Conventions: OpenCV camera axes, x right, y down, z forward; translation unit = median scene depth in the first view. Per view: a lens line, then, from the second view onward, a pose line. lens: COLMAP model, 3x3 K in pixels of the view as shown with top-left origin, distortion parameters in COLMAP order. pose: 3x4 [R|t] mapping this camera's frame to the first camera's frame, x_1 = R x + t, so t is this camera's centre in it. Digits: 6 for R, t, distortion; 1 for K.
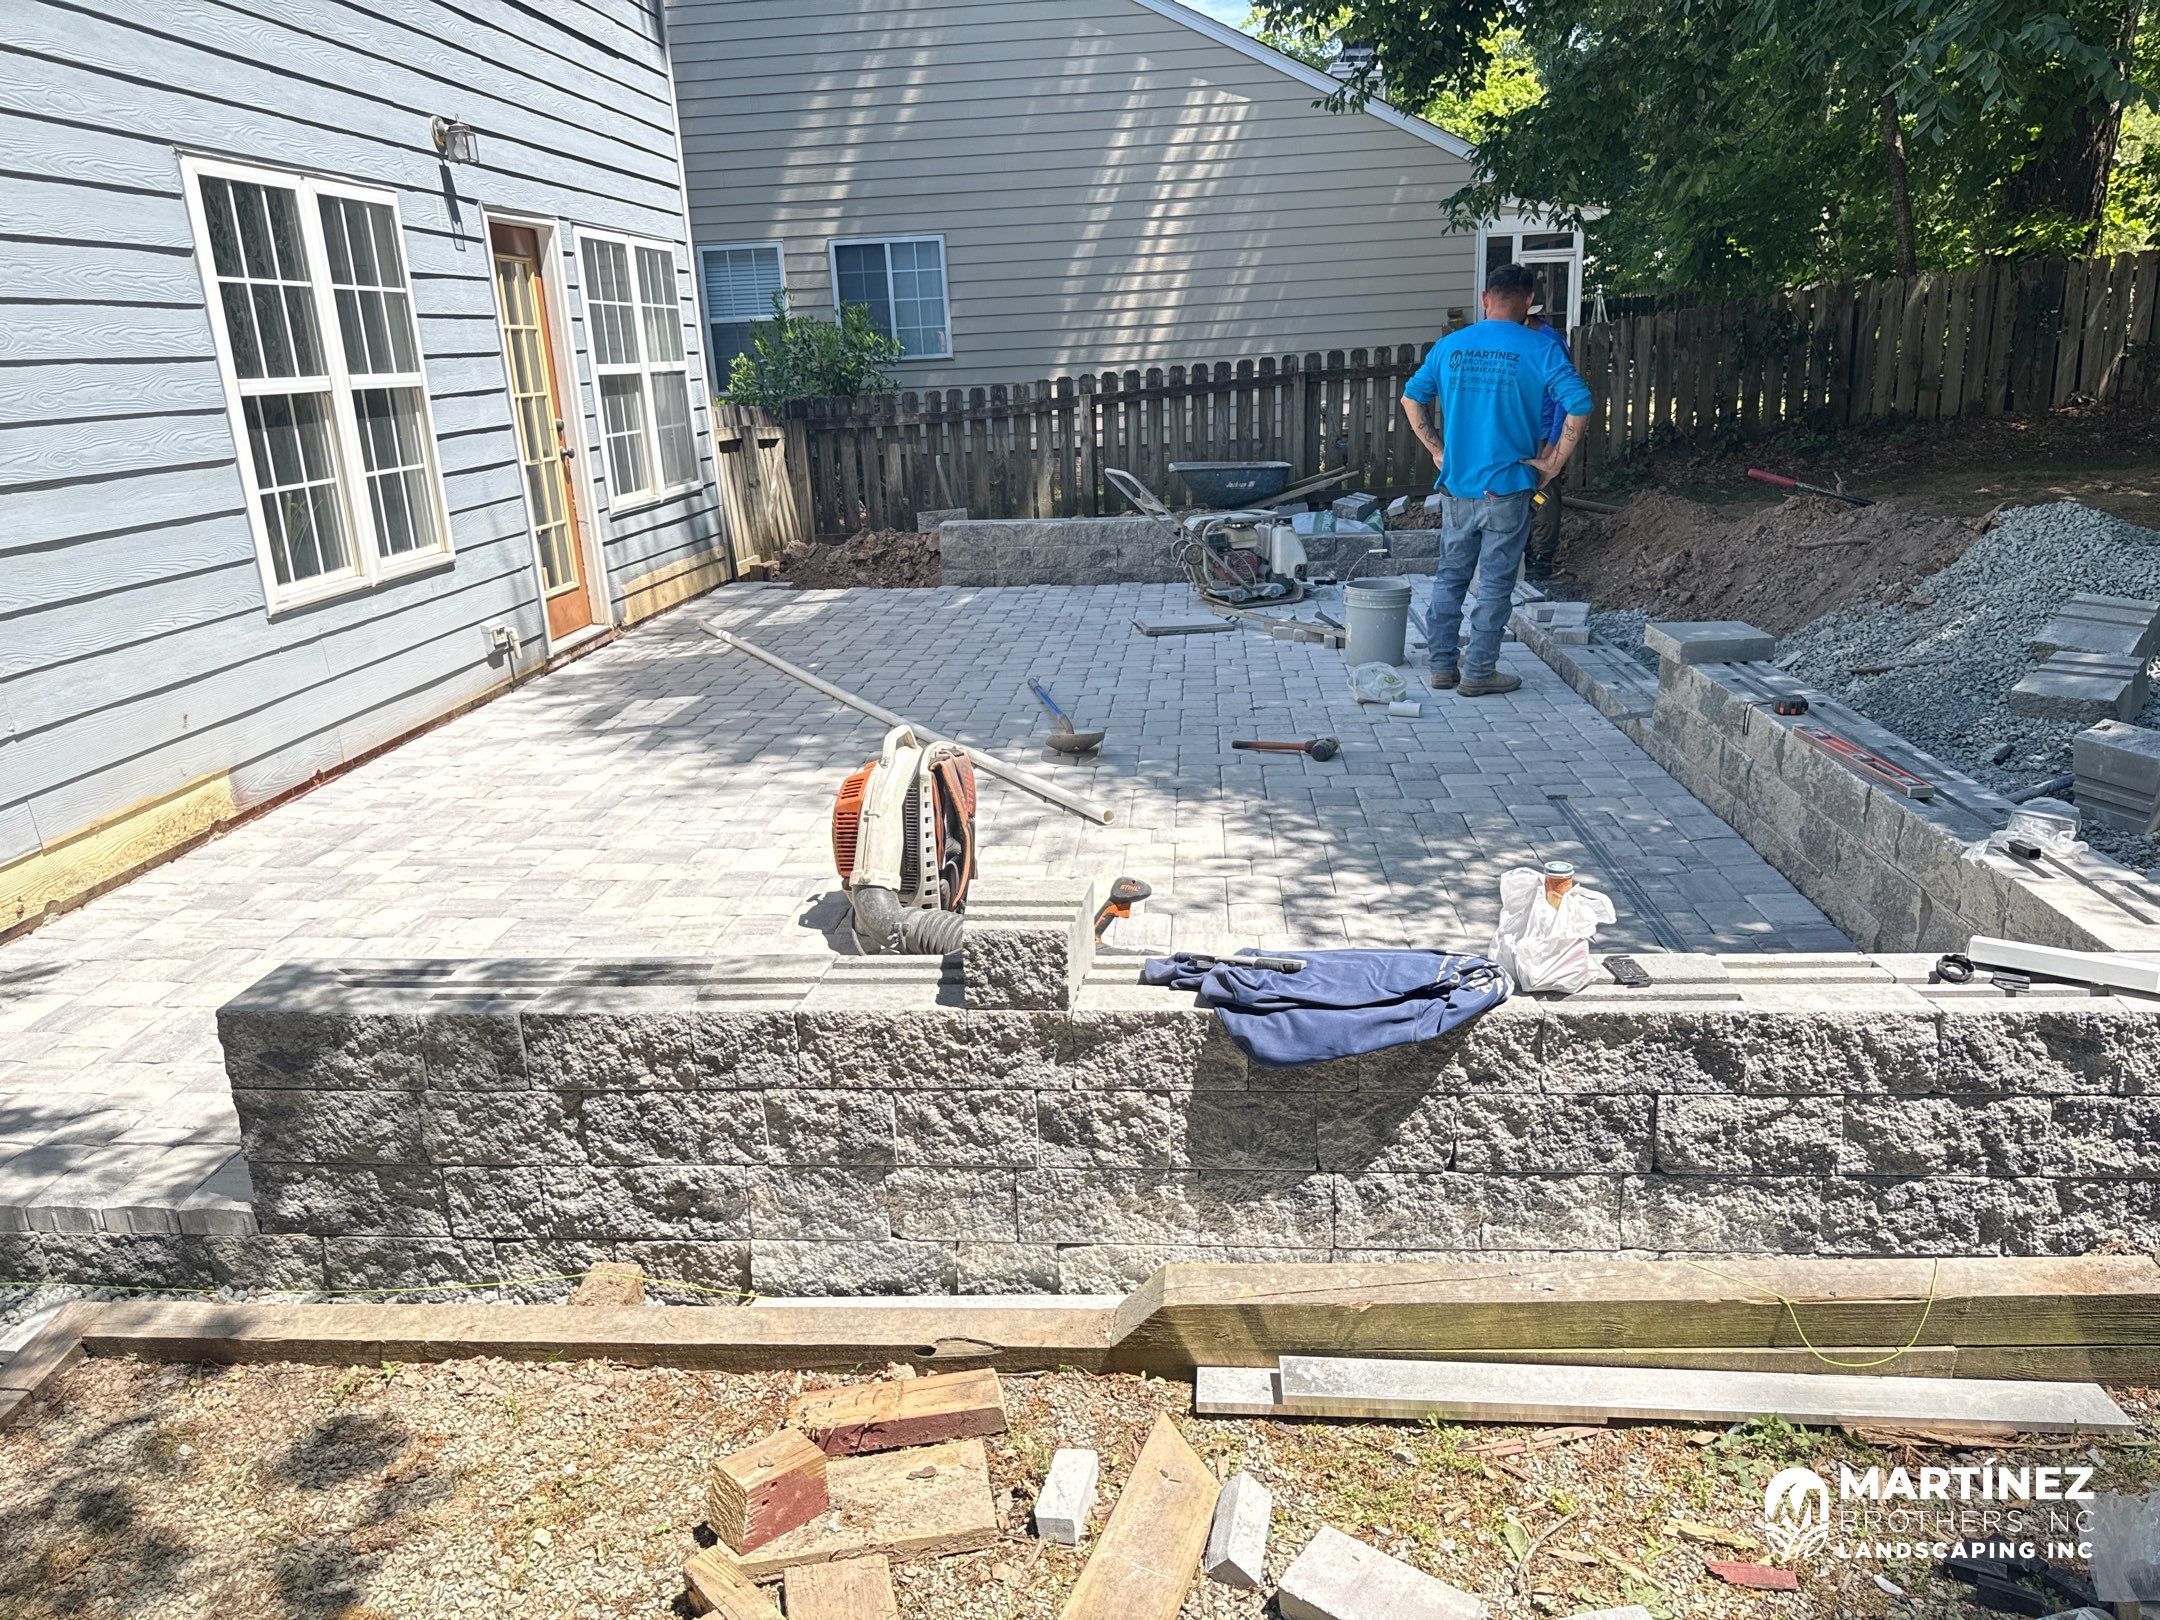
lens RADIAL K [[1550.1, 0, 1080.0], [0, 1550.1, 810.0], [0, 0, 1]] dist [-0.002232, -0.006017]
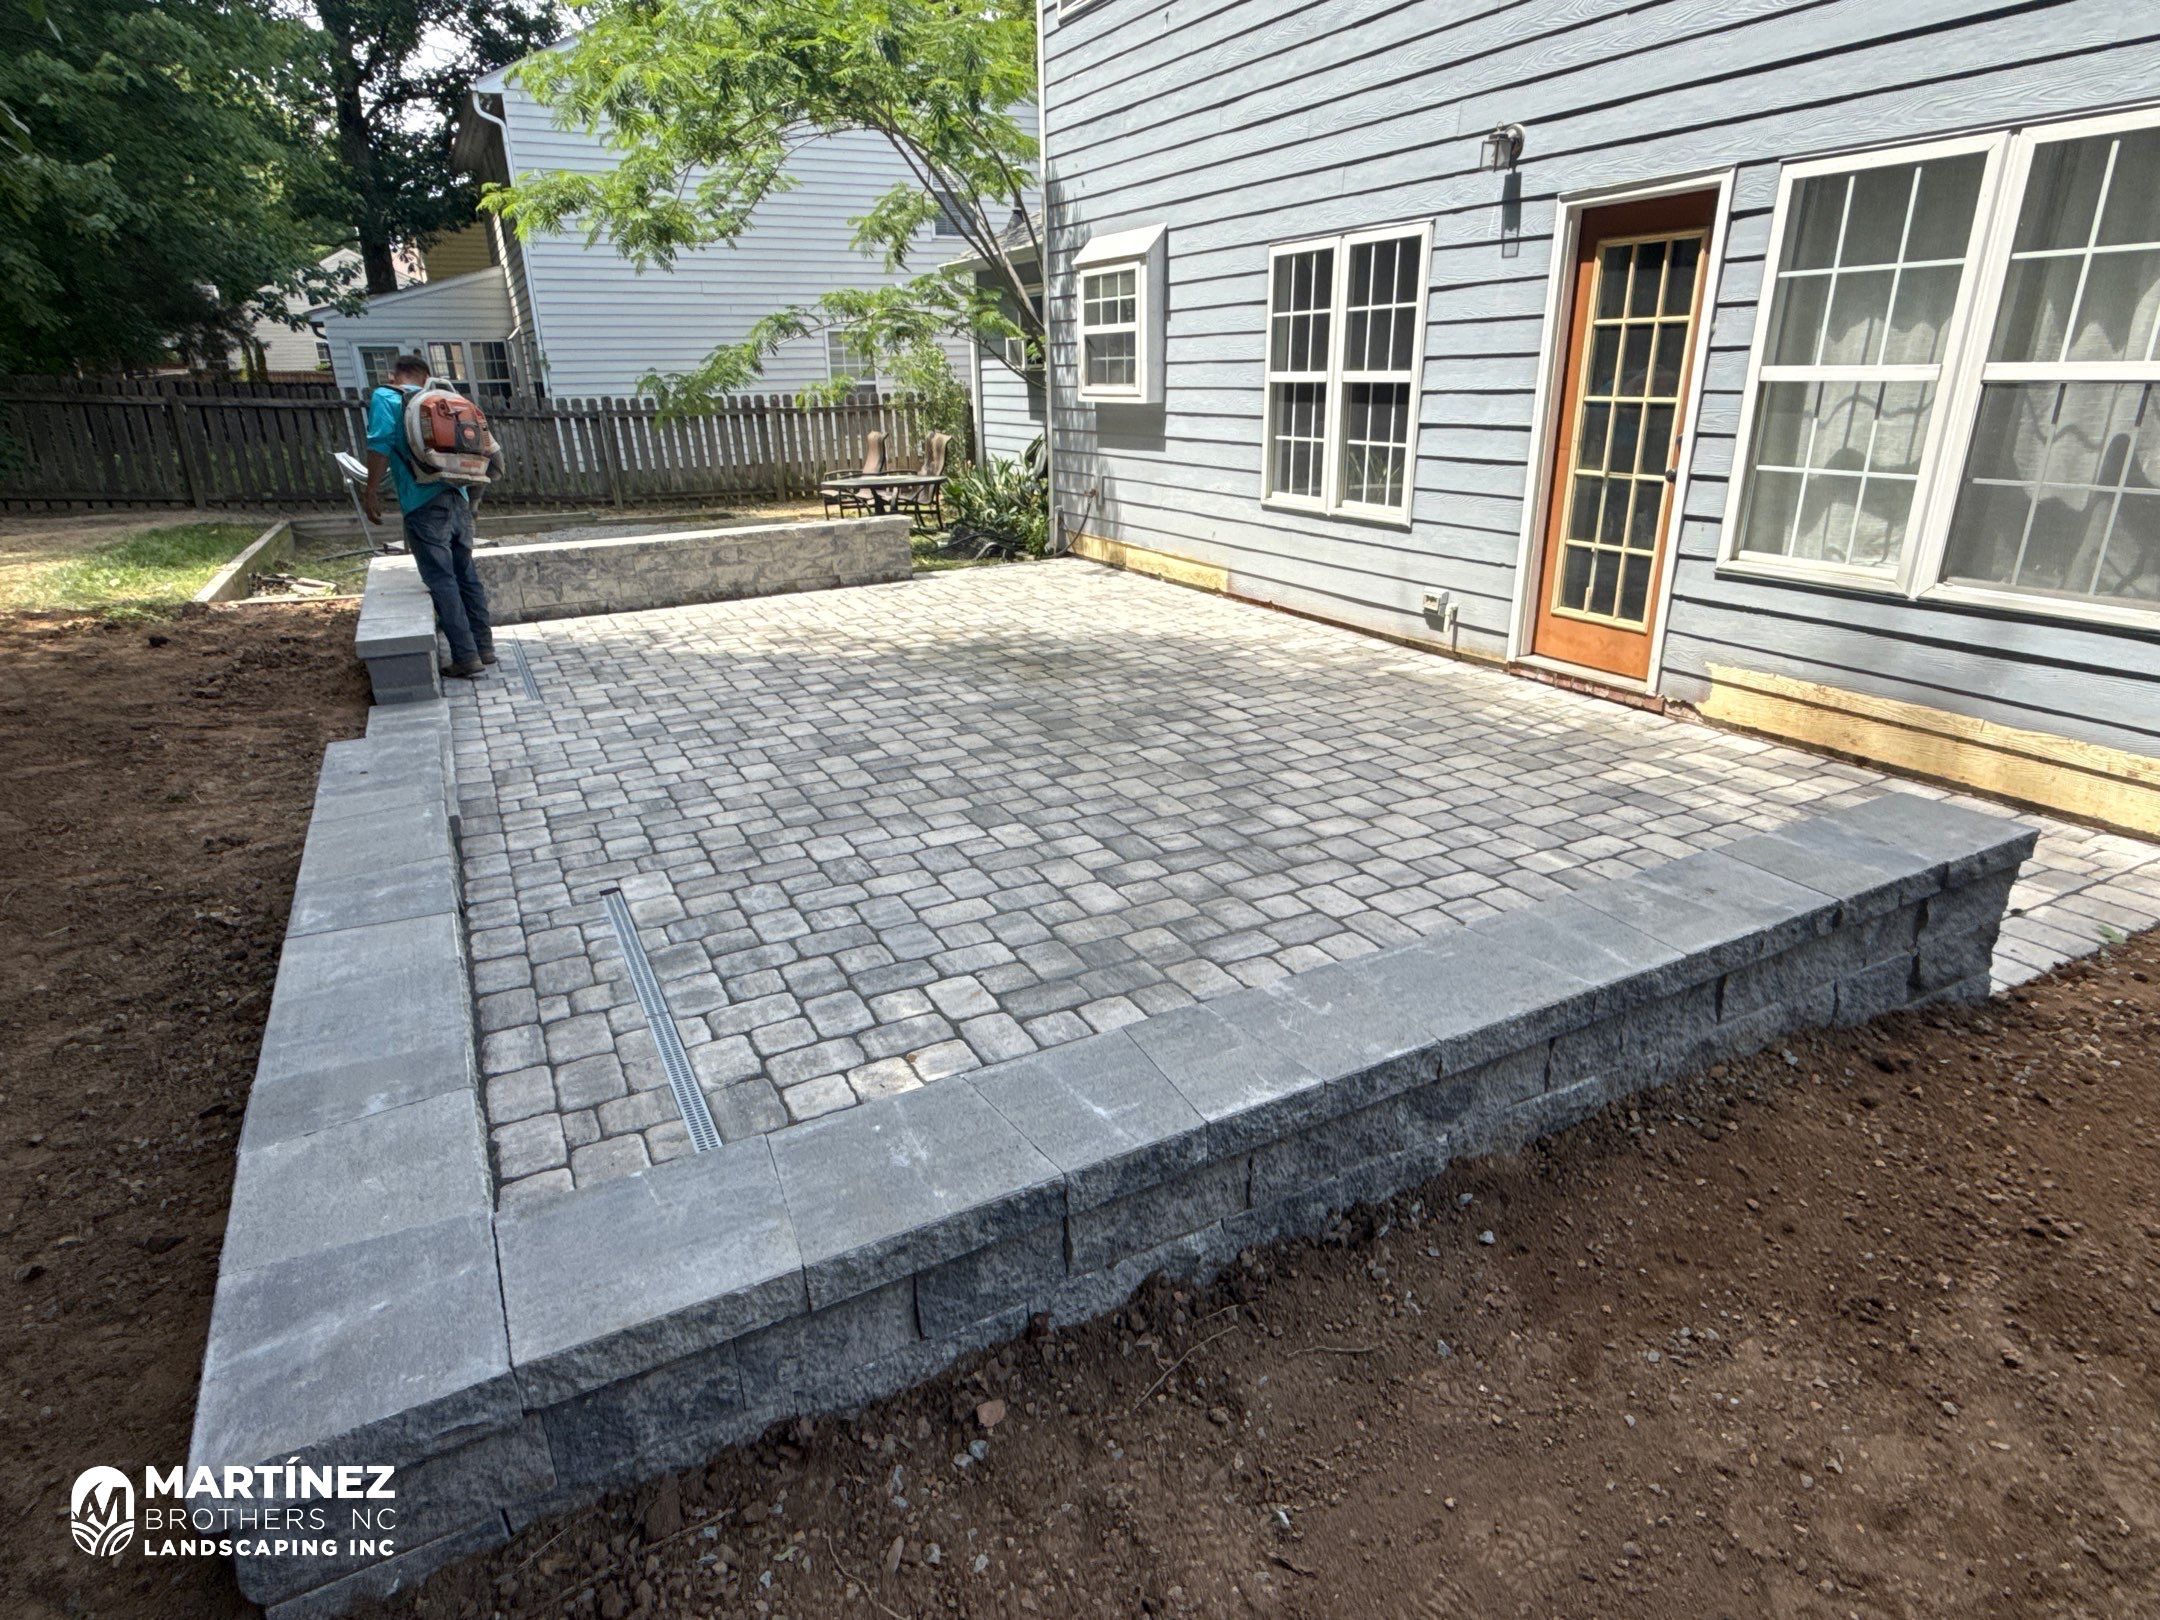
lens RADIAL K [[1209.9, 0, 1080.0], [0, 1209.9, 810.0], [0, 0, 1]] dist [-0.003902, 0.000128]
pose [[-0.845729, 0.233396, -0.479864, 0.404722], [-0.102890, 0.811072, 0.575827, -0.603107], [0.523600, 0.536367, -0.661932, 1.930794]]
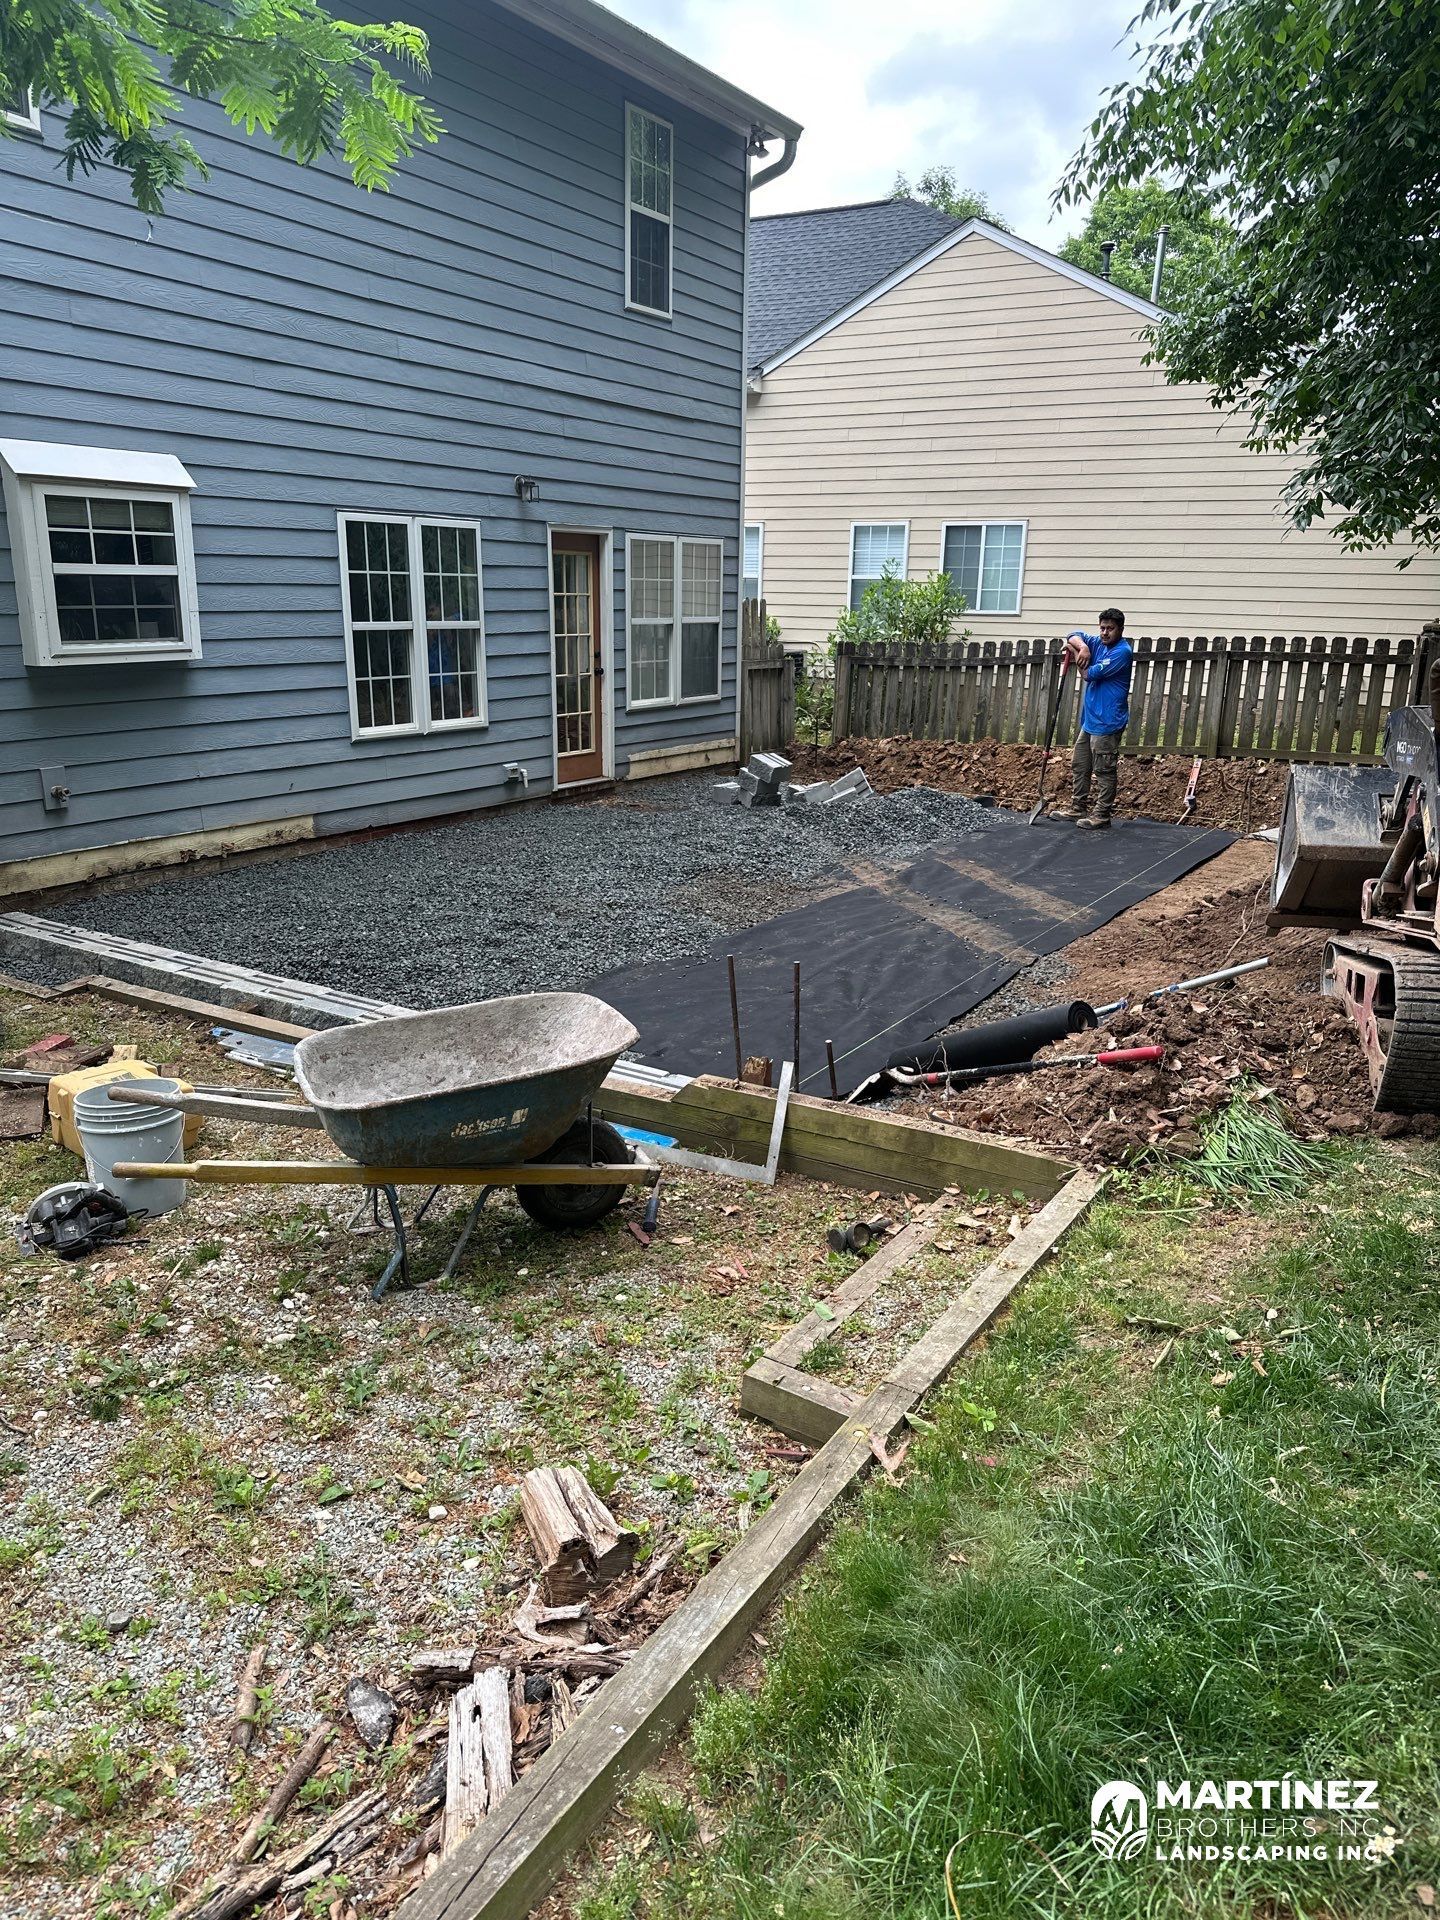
lens RADIAL K [[1377.9, 0, 720.0], [0, 1377.9, 960.0], [0, 0, 1]] dist [-0.002232, -0.006017]
pose [[0.887184, 0.175589, -0.426700, 0.645494], [-0.183732, 0.982722, 0.022384, 0.018452], [0.423258, 0.058539, 0.904116, -0.338882]]
